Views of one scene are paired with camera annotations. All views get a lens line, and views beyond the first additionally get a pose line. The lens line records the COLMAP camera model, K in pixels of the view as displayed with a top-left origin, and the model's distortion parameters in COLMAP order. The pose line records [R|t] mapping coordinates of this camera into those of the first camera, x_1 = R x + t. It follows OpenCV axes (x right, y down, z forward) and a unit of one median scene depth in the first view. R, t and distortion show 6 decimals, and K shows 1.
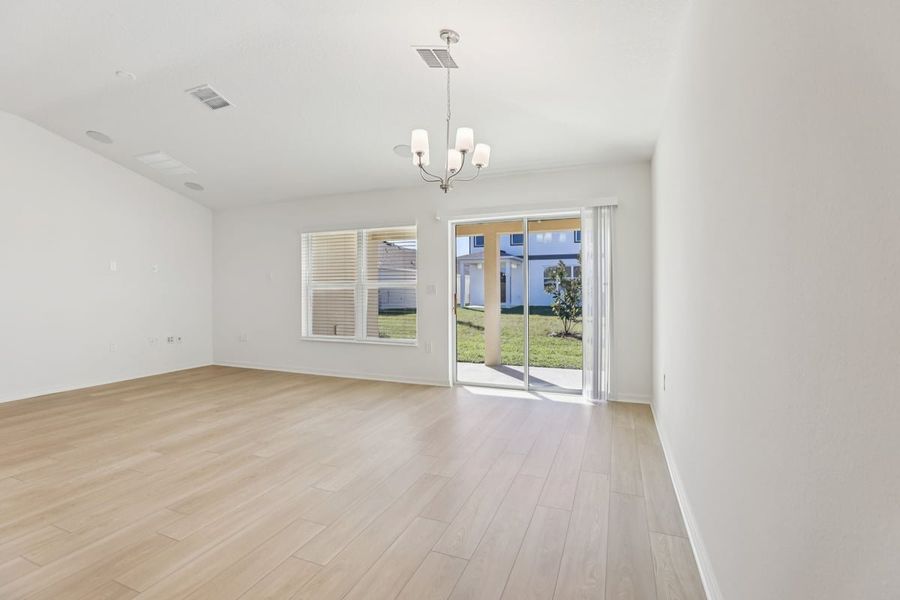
lens RADIAL K [[410.4, 0, 452.0], [0, 410.4, 297.6], [0, 0, 1]] dist [-0.045777, 0.012455]
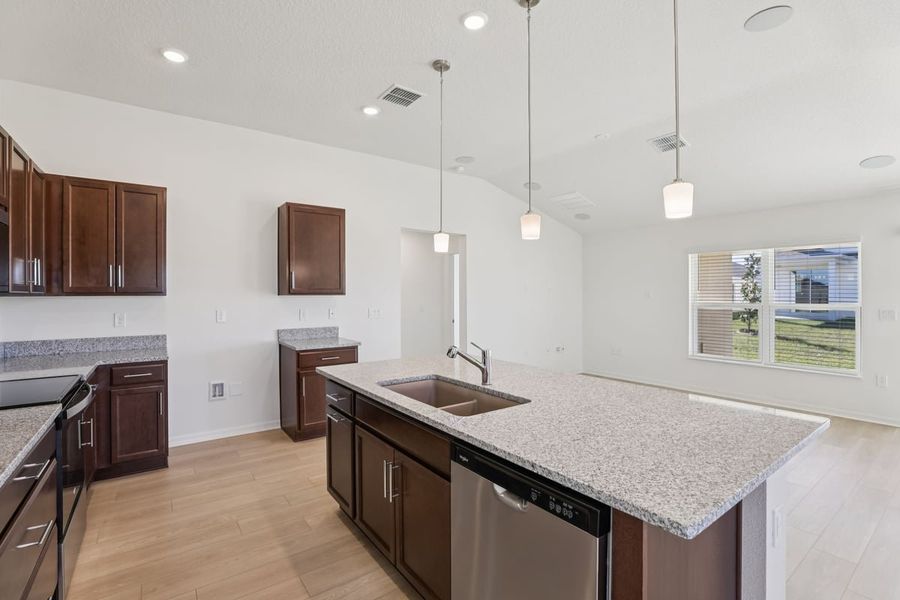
lens RADIAL K [[410.4, 0, 452.0], [0, 410.4, 297.6], [0, 0, 1]] dist [-0.045777, 0.012455]
pose [[0.851339, 0.004681, -0.524596, -0.455557], [-0.007852, 0.999962, -0.003821, -0.052651], [0.524558, 0.007372, 0.851343, -0.227346]]
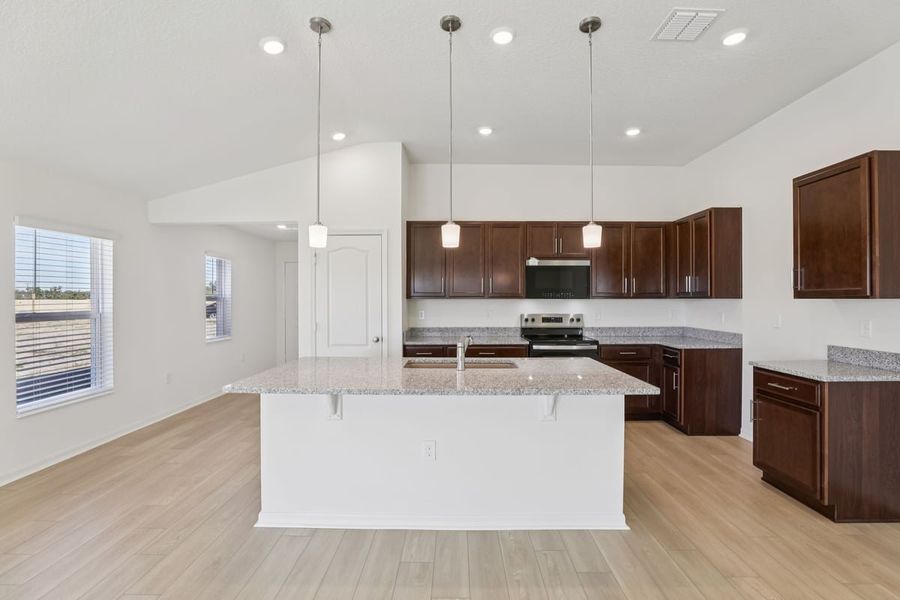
lens RADIAL K [[410.4, 0, 452.0], [0, 410.4, 297.6], [0, 0, 1]] dist [-0.045777, 0.012455]
pose [[-0.931850, 0.004016, -0.362822, -0.442395], [-0.000405, 0.999927, 0.012108, -0.068801], [0.362844, 0.011430, -0.931780, 0.817954]]
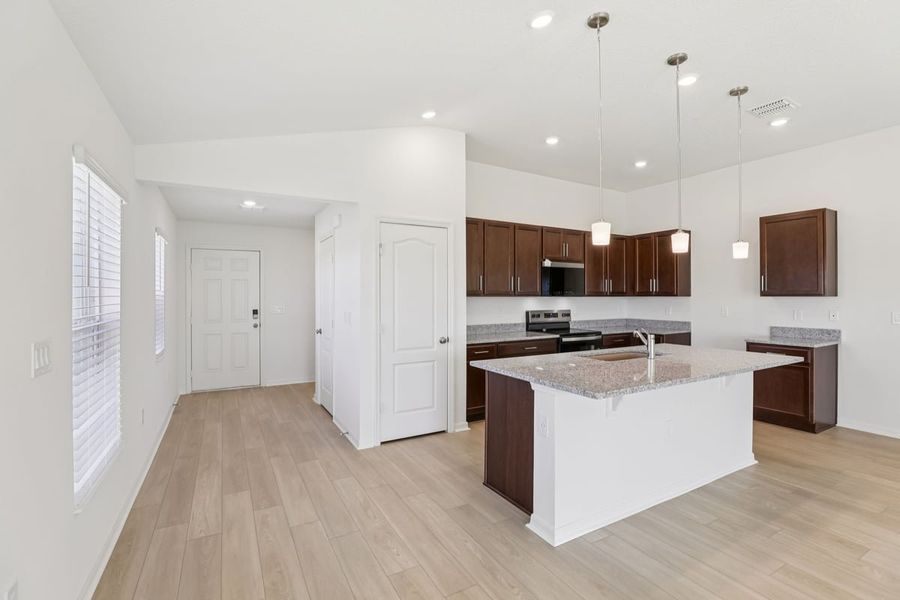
lens RADIAL K [[415.8, 0, 453.1], [0, 415.8, 295.4], [0, 0, 1]] dist [-0.040796, 0.012826]
pose [[-0.622576, 0.002812, -0.782554, 0.110428], [-0.008014, 0.999918, 0.009969, -0.065660], [0.782518, 0.012478, -0.622503, 0.410291]]
